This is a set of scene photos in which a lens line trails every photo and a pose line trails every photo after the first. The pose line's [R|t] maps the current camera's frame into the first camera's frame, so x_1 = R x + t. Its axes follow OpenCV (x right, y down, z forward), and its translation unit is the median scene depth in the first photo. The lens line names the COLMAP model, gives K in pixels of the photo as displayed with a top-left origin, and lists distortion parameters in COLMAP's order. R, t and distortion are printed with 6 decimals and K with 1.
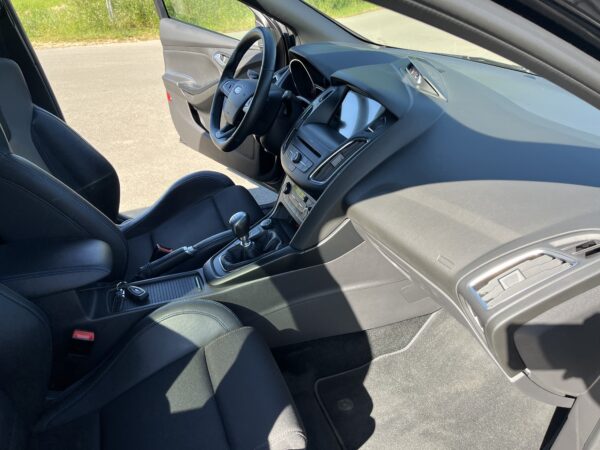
lens RADIAL K [[452.4, 0, 301.5], [0, 452.4, 227.7], [0, 0, 1]] dist [0.085218, -0.116699]
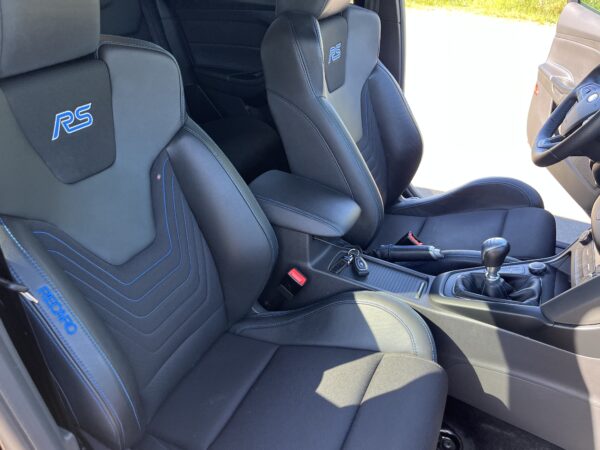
lens RADIAL K [[454.3, 0, 302.7], [0, 454.3, 230.8], [0, 0, 1]] dist [0.070007, -0.096759]
pose [[0.684958, 0.431737, -0.586886, 0.091816], [-0.406390, 0.894966, 0.184074, -0.051892], [0.604715, 0.112421, 0.788468, 0.137105]]
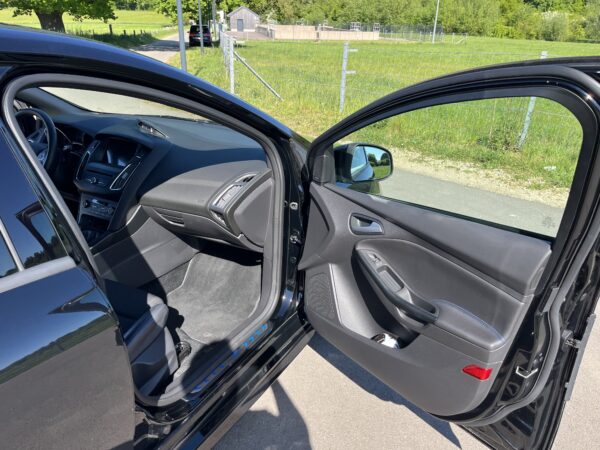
lens RADIAL K [[452.4, 0, 301.5], [0, 452.4, 227.7], [0, 0, 1]] dist [0.085218, -0.116699]
pose [[0.753430, -0.245287, 0.610063, -0.499666], [0.304606, 0.952454, 0.006763, 0.228888], [-0.582716, 0.180734, 0.792324, -0.756047]]
